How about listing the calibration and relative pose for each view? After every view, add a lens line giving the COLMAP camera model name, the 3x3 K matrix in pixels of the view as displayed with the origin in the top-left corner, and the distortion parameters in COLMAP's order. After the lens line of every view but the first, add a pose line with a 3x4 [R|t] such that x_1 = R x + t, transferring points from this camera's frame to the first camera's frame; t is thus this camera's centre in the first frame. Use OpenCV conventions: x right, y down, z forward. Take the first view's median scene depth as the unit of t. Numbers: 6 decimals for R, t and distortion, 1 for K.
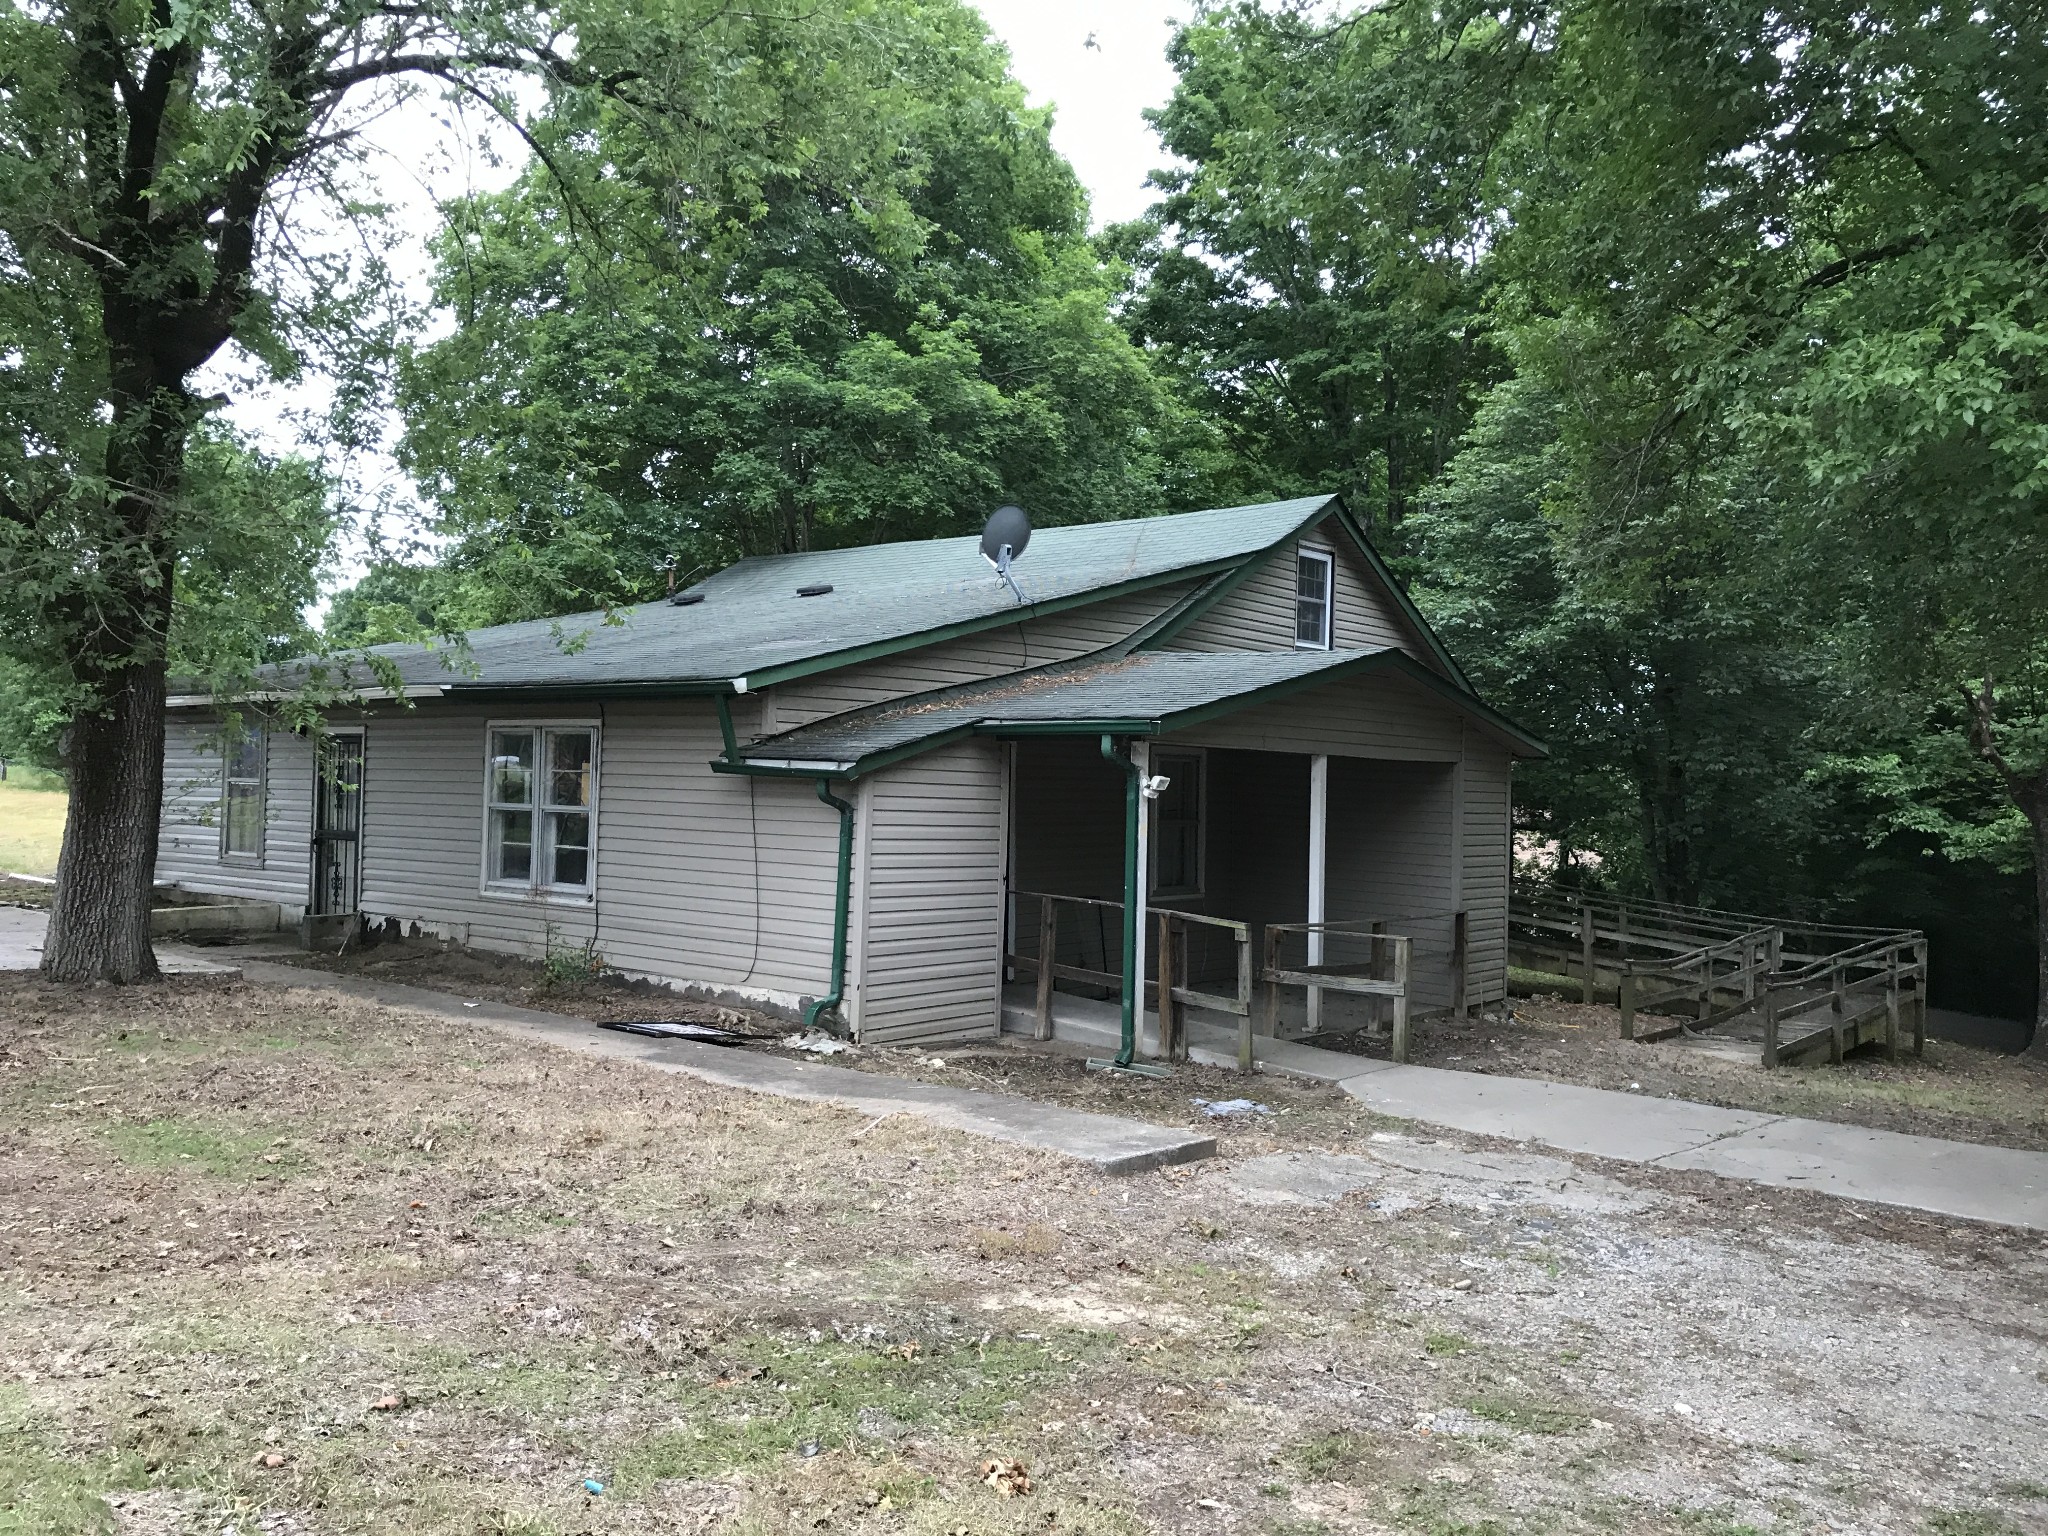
lens RADIAL K [[1679.7, 0, 1022.5], [0, 1679.7, 758.3], [0, 0, 1]] dist [-0.003602, 0.005820]
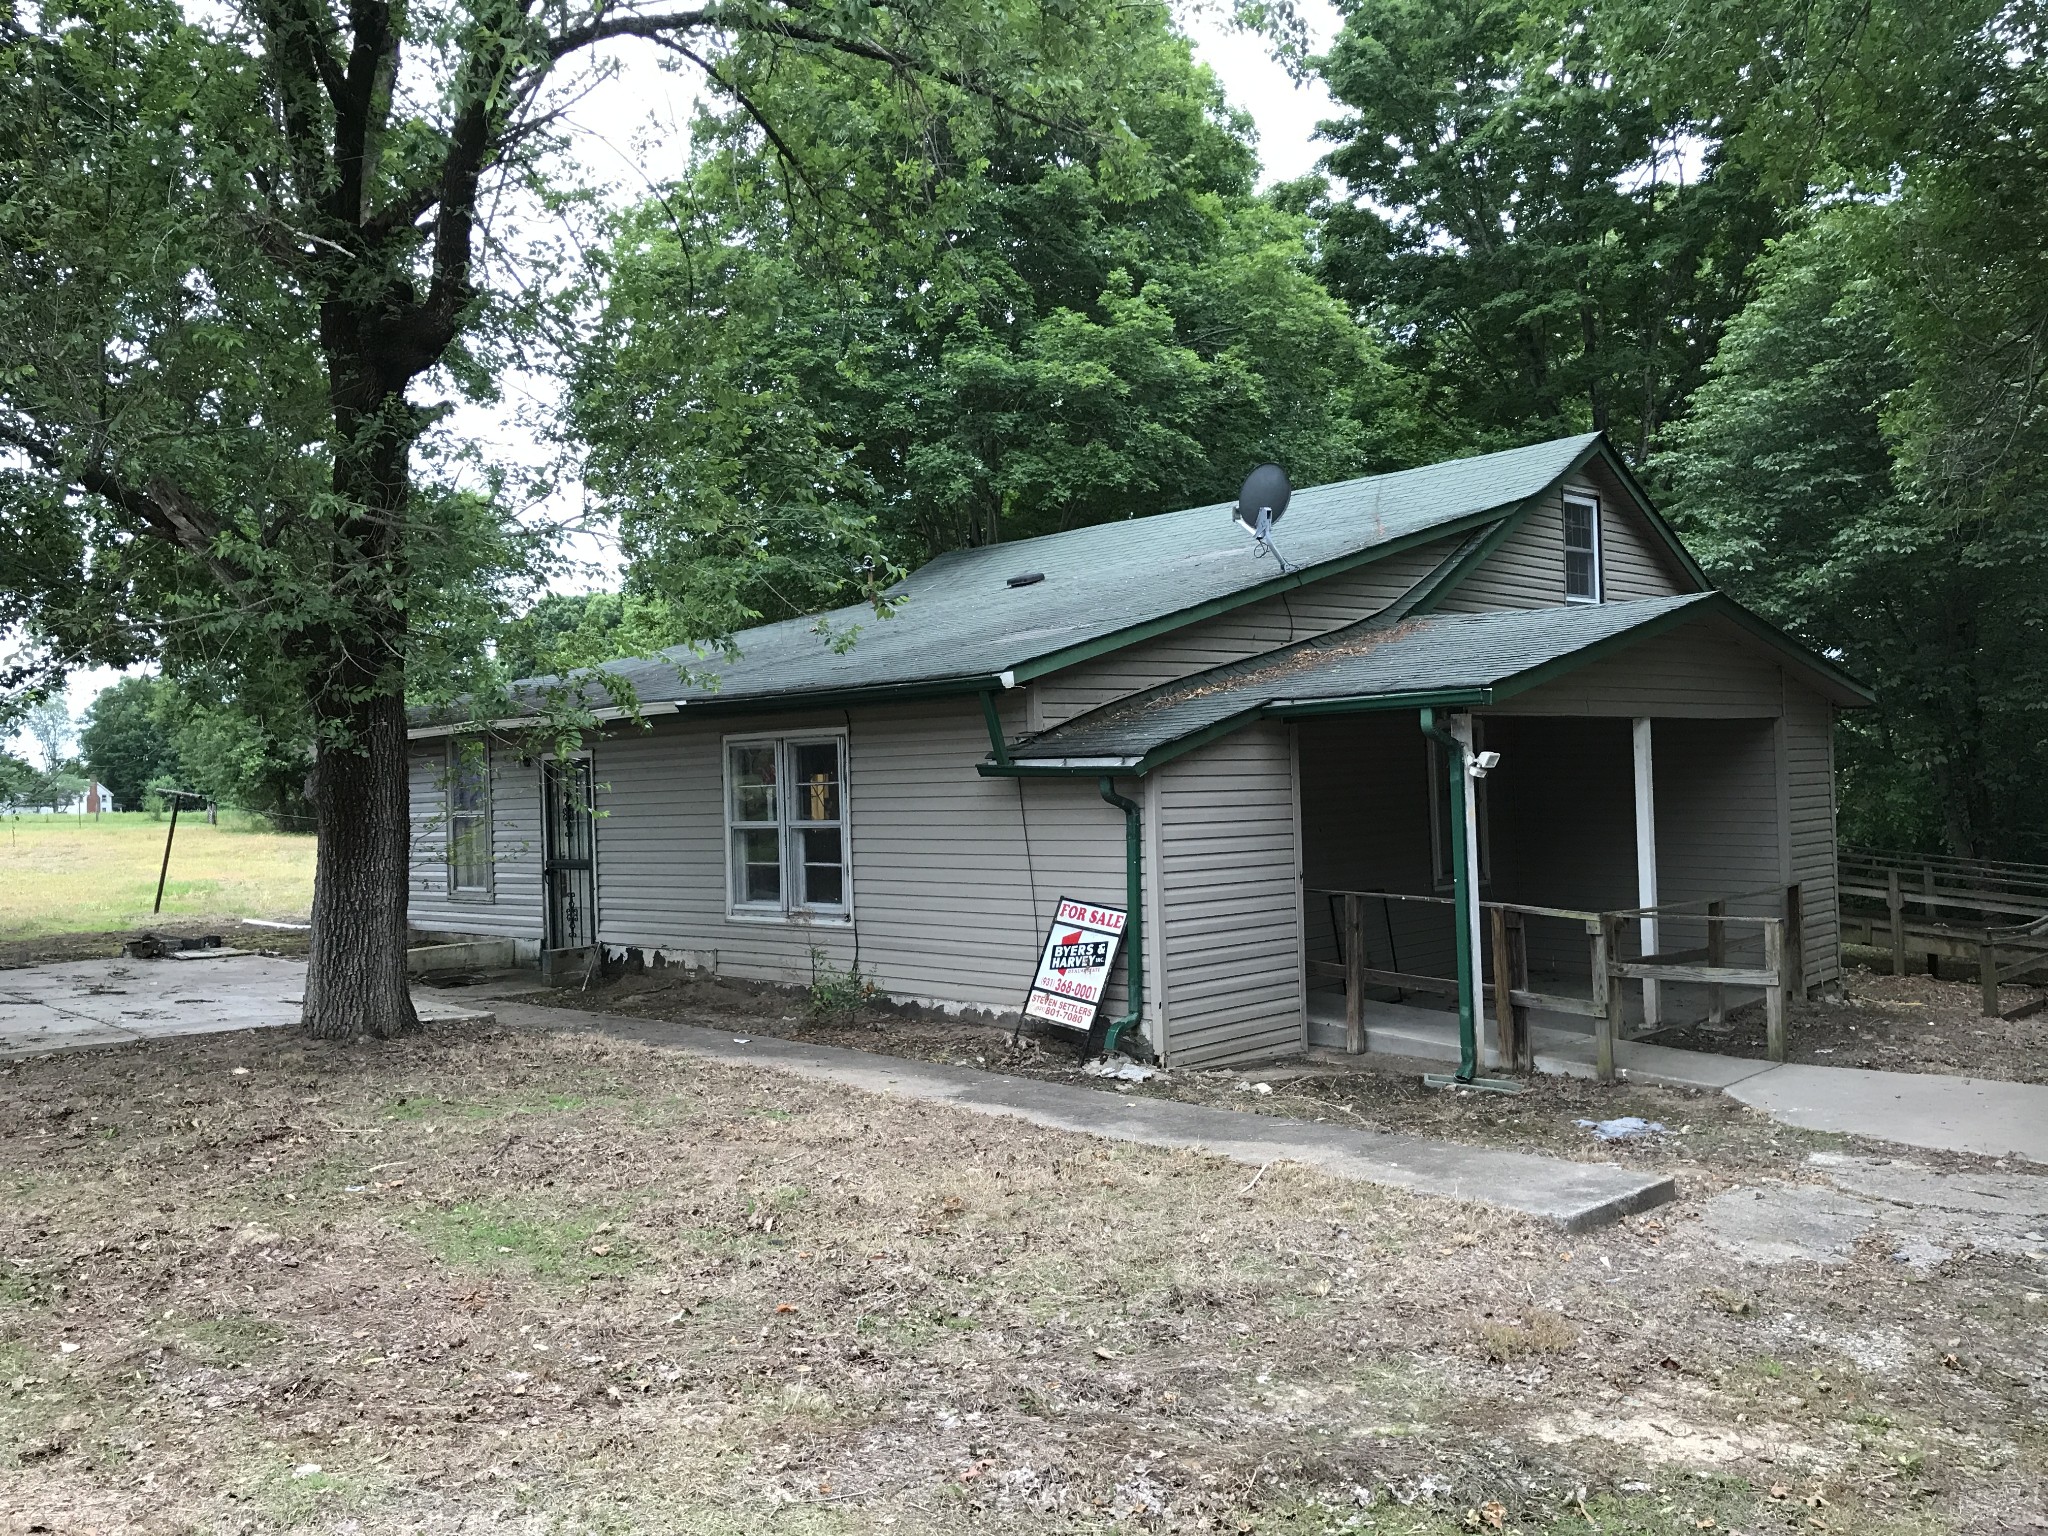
lens RADIAL K [[1703.5, 0, 1024.0], [0, 1703.5, 768.0], [0, 0, 1]] dist [-0.014391, 0.000718]
pose [[0.993288, -0.058435, -0.099822, -0.068555], [0.059475, 0.998202, 0.007472, -0.001779], [0.099206, -0.013359, 0.994977, 0.081377]]
